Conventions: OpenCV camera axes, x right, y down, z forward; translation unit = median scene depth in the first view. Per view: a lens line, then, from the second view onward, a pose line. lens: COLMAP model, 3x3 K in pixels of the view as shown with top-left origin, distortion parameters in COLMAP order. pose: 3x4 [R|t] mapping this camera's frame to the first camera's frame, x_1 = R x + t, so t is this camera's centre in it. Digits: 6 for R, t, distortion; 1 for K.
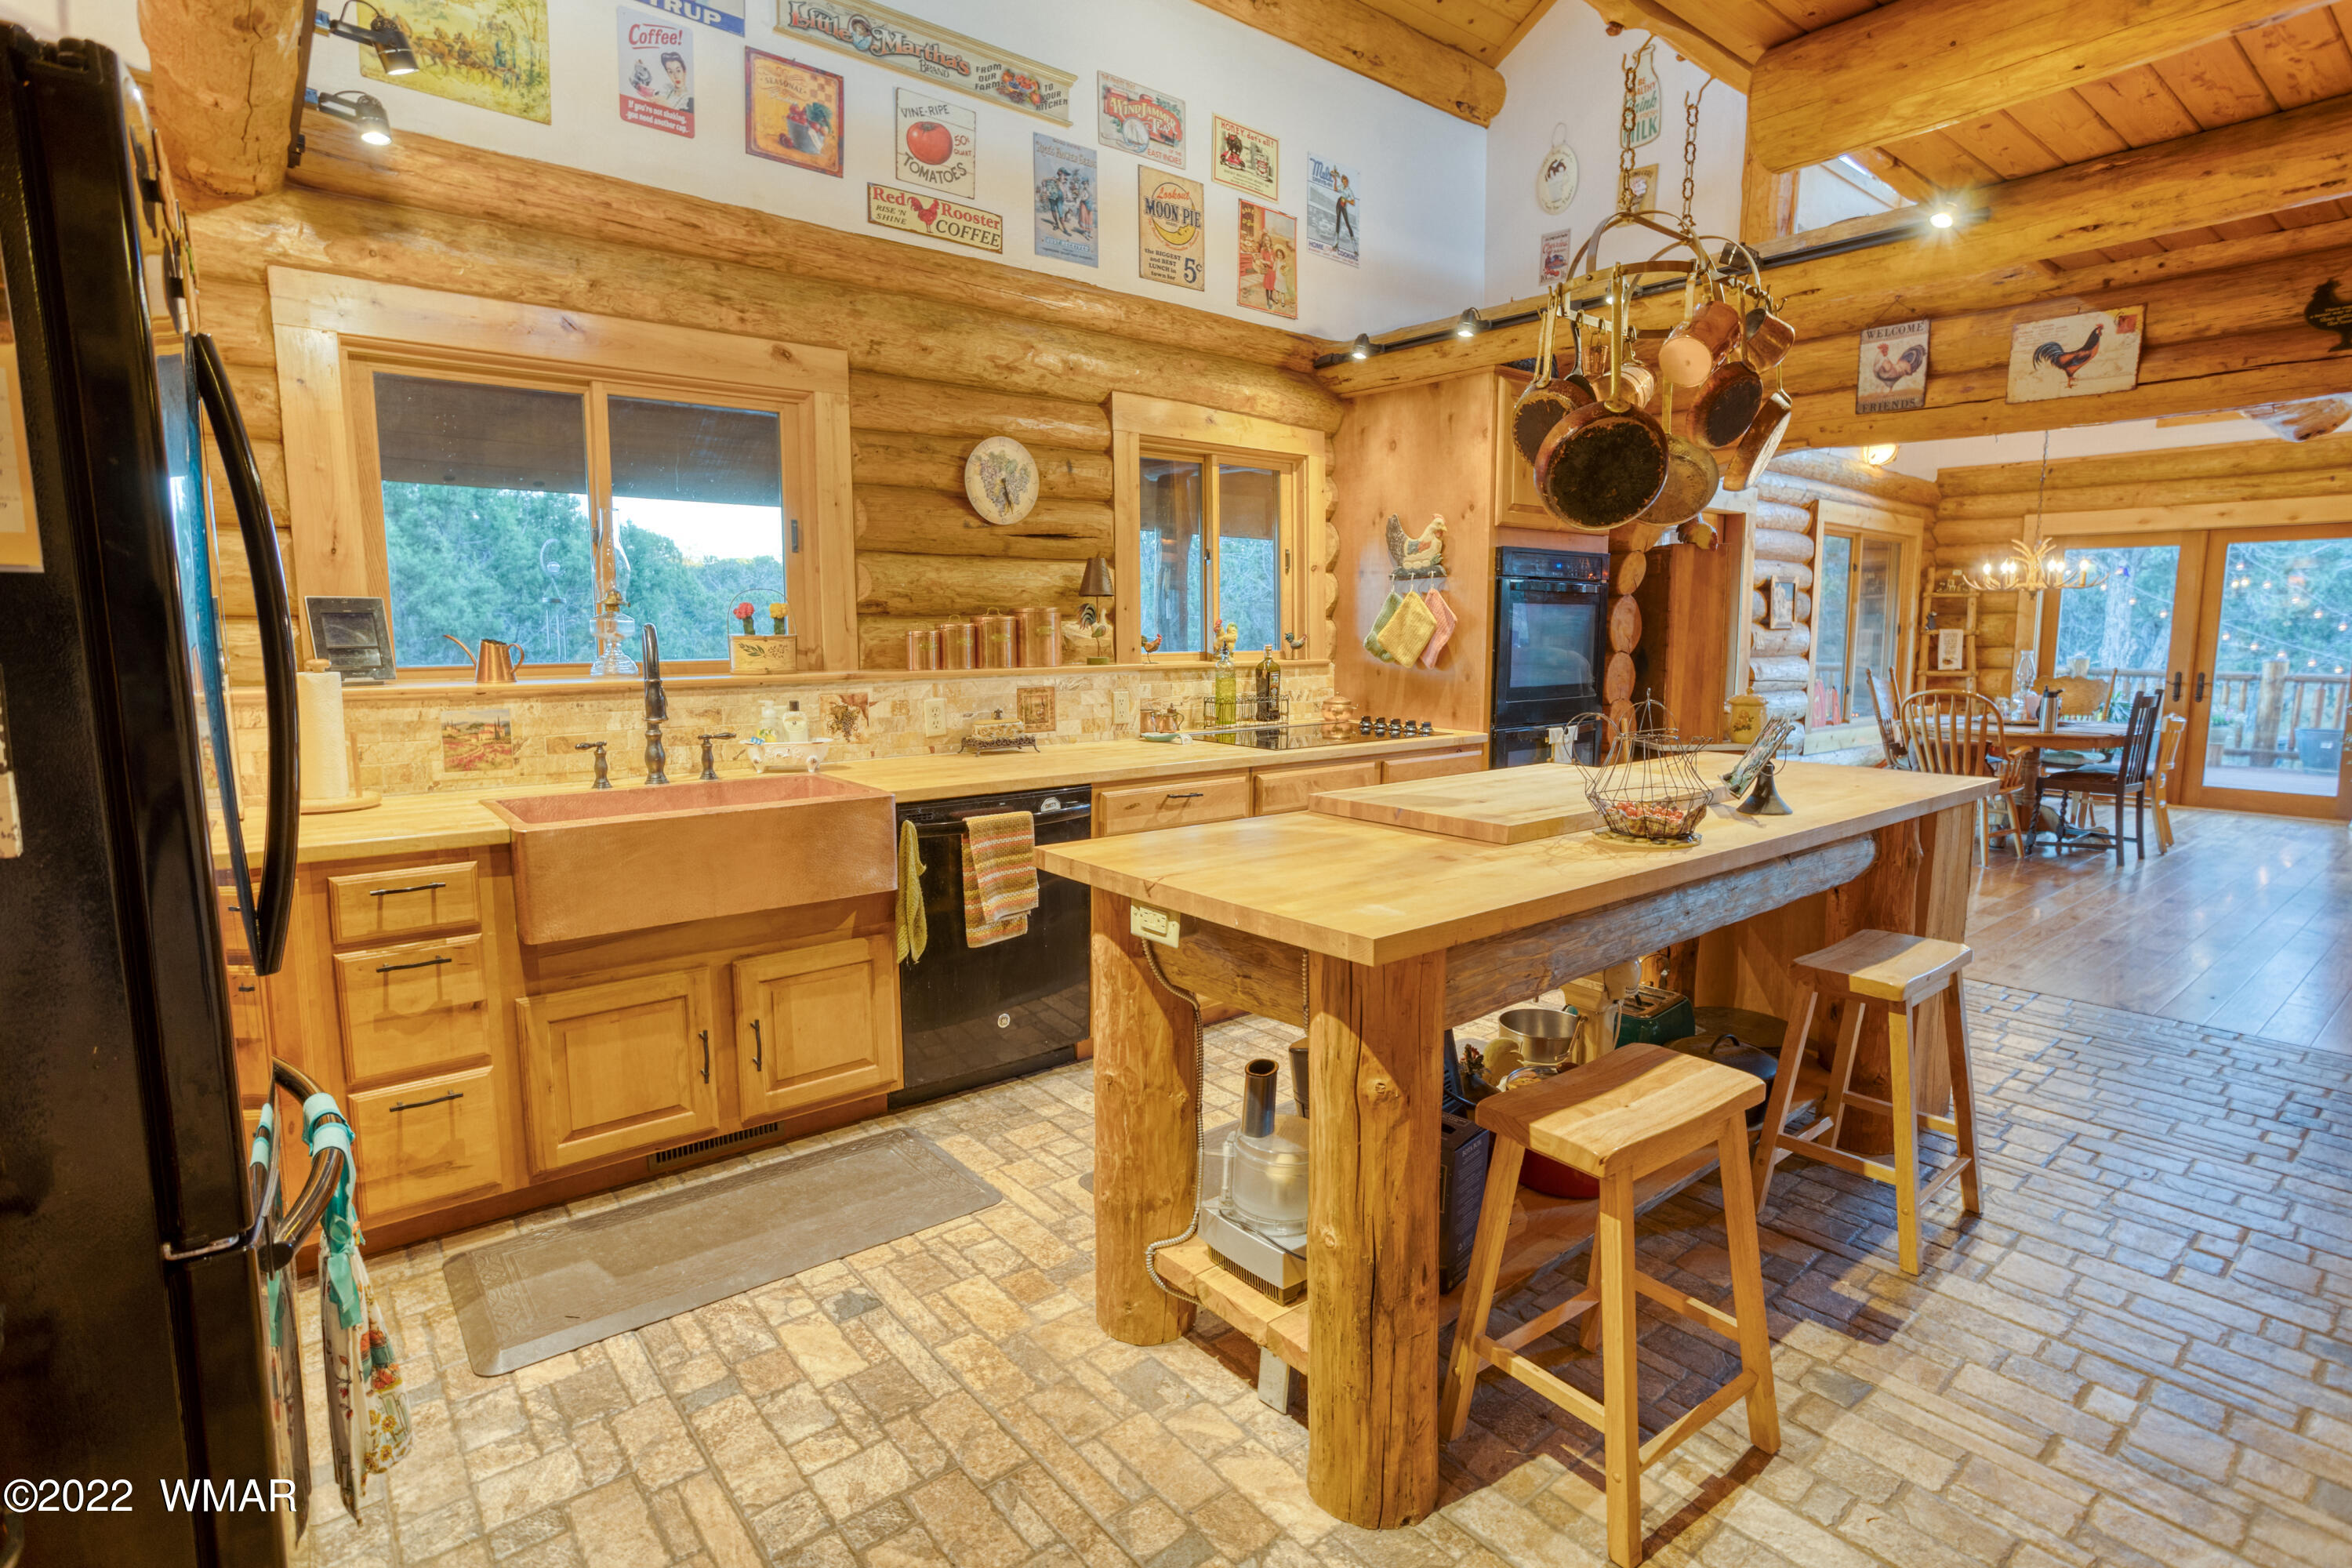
lens RADIAL K [[1142.8, 0, 1182.4], [0, 1142.8, 769.7], [0, 0, 1]] dist [-0.006937, -0.000688]
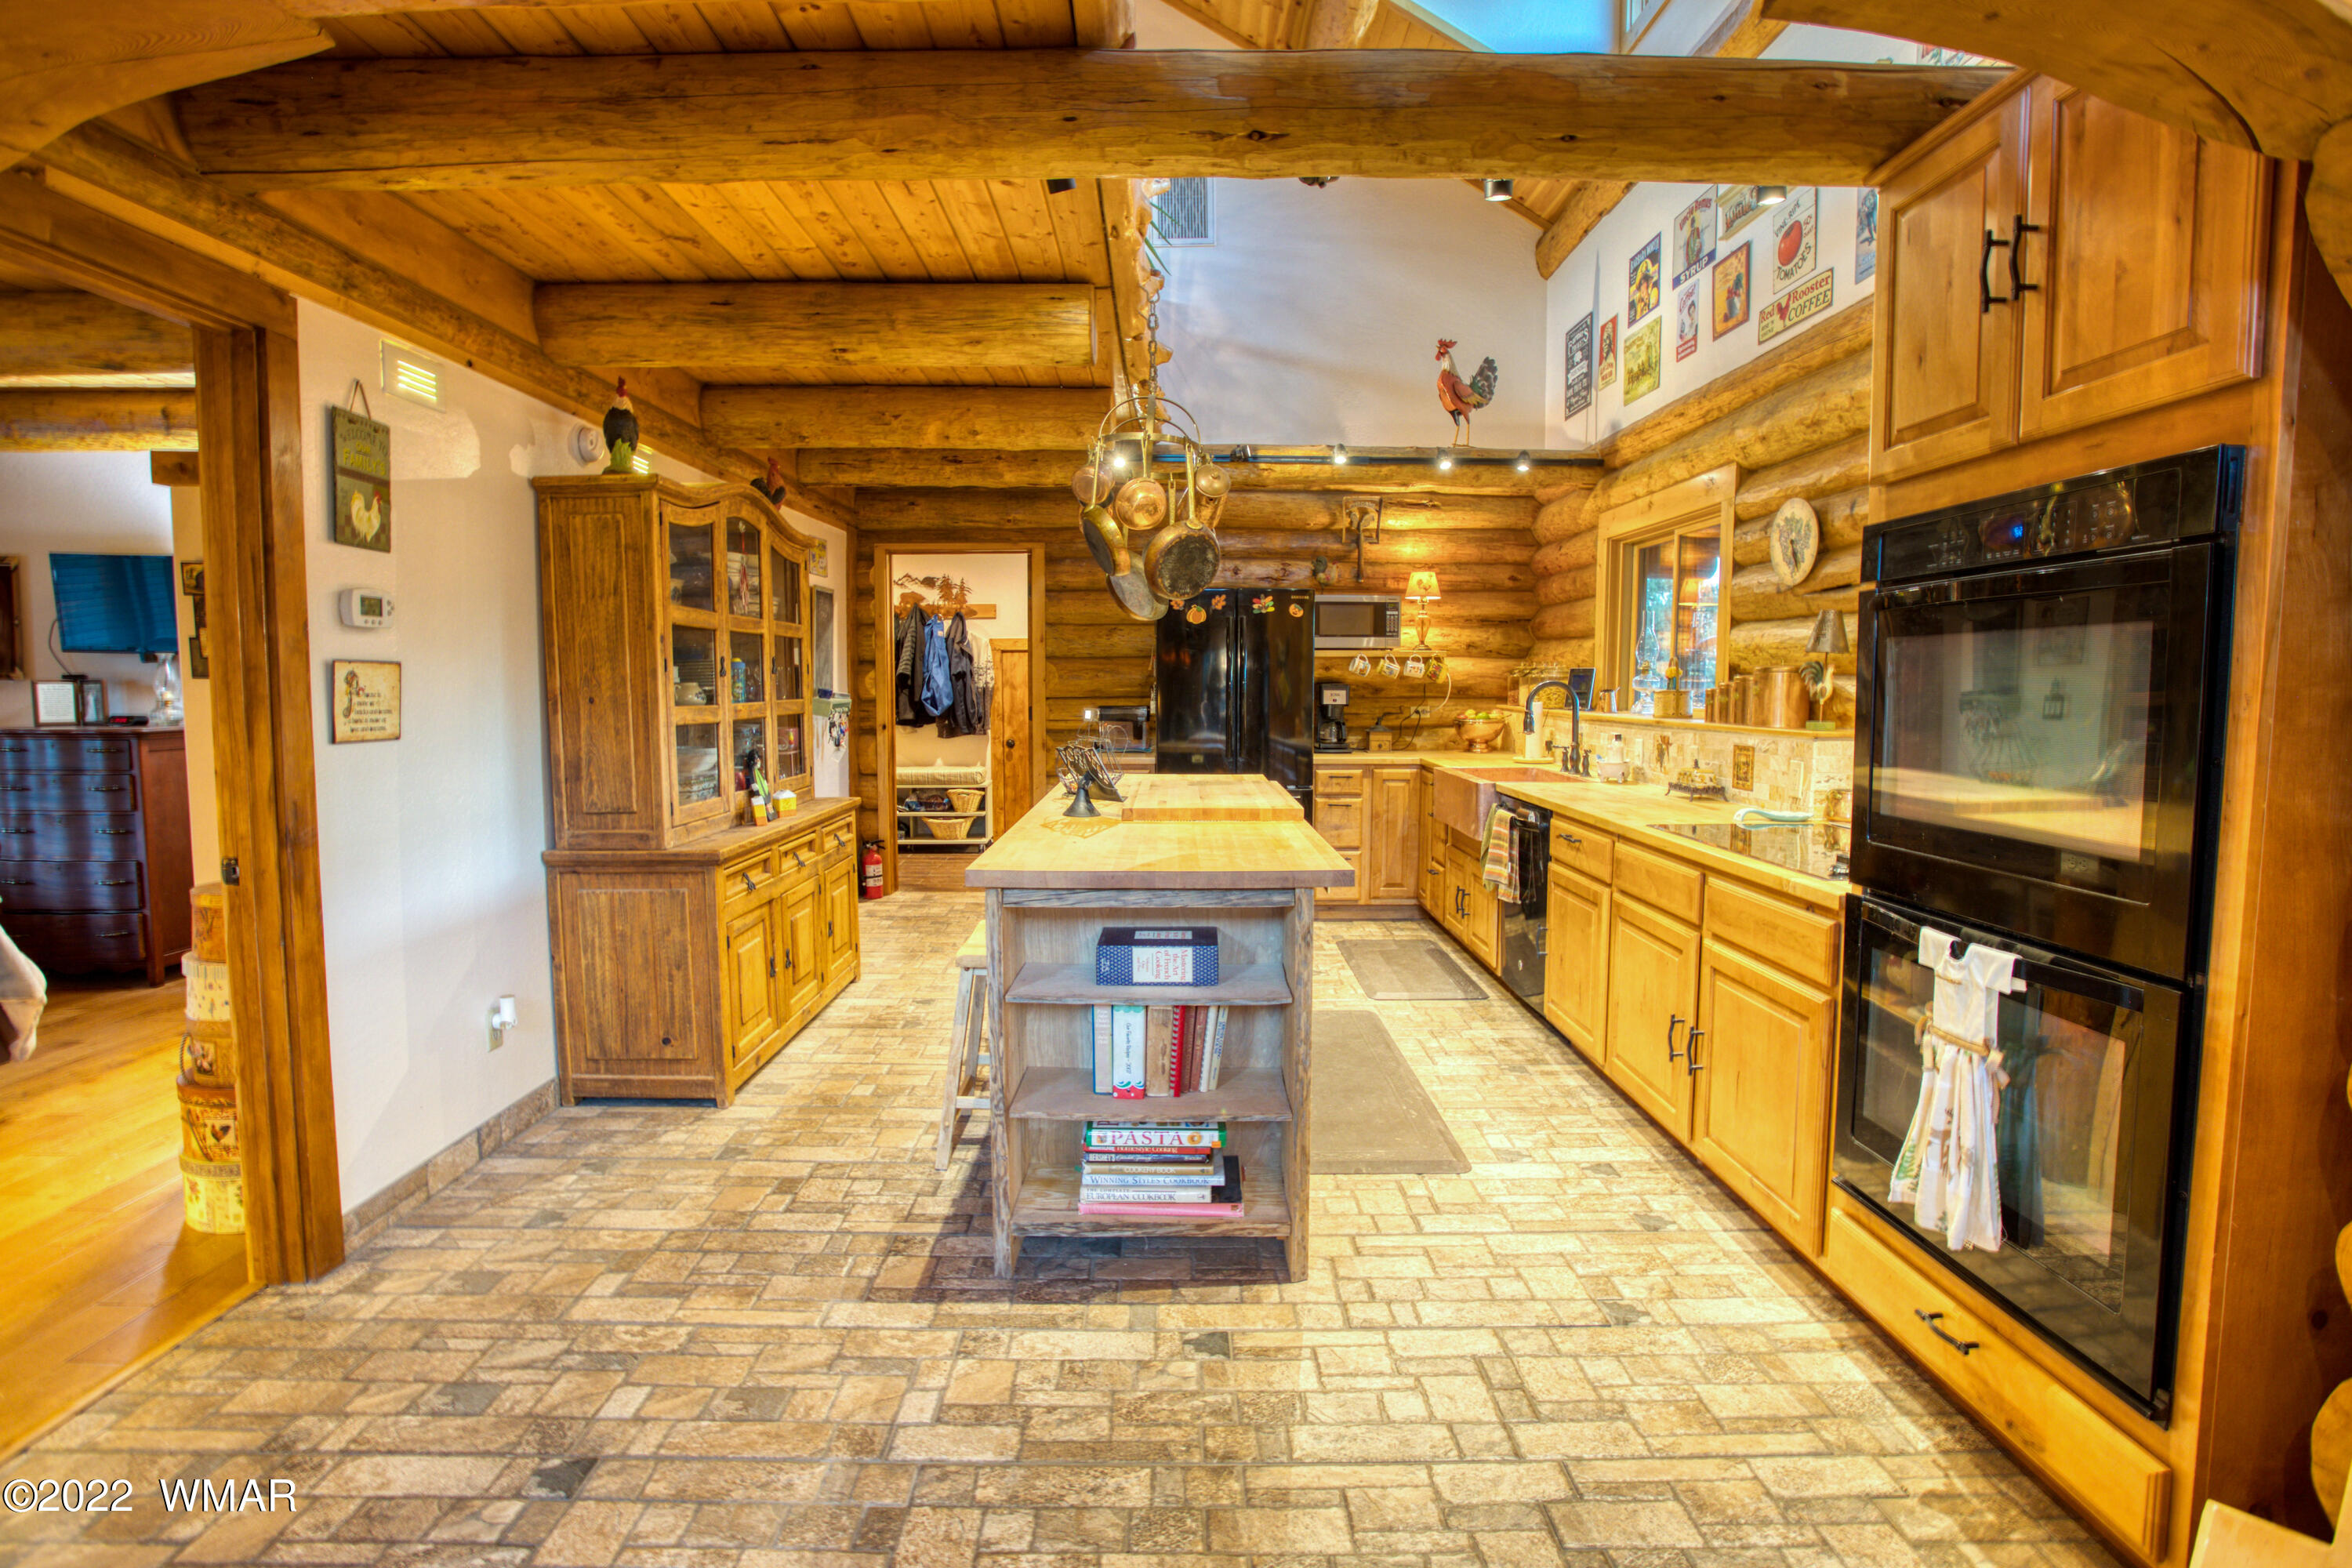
lens RADIAL K [[1142.8, 0, 1178.4], [0, 1142.8, 780.2], [0, 0, 1]] dist [-0.006937, -0.000688]
pose [[-0.611267, 0.073615, -0.787993, 0.982523], [-0.087007, 0.983379, 0.159362, -0.159170], [0.786627, 0.165973, -0.594702, 1.207450]]
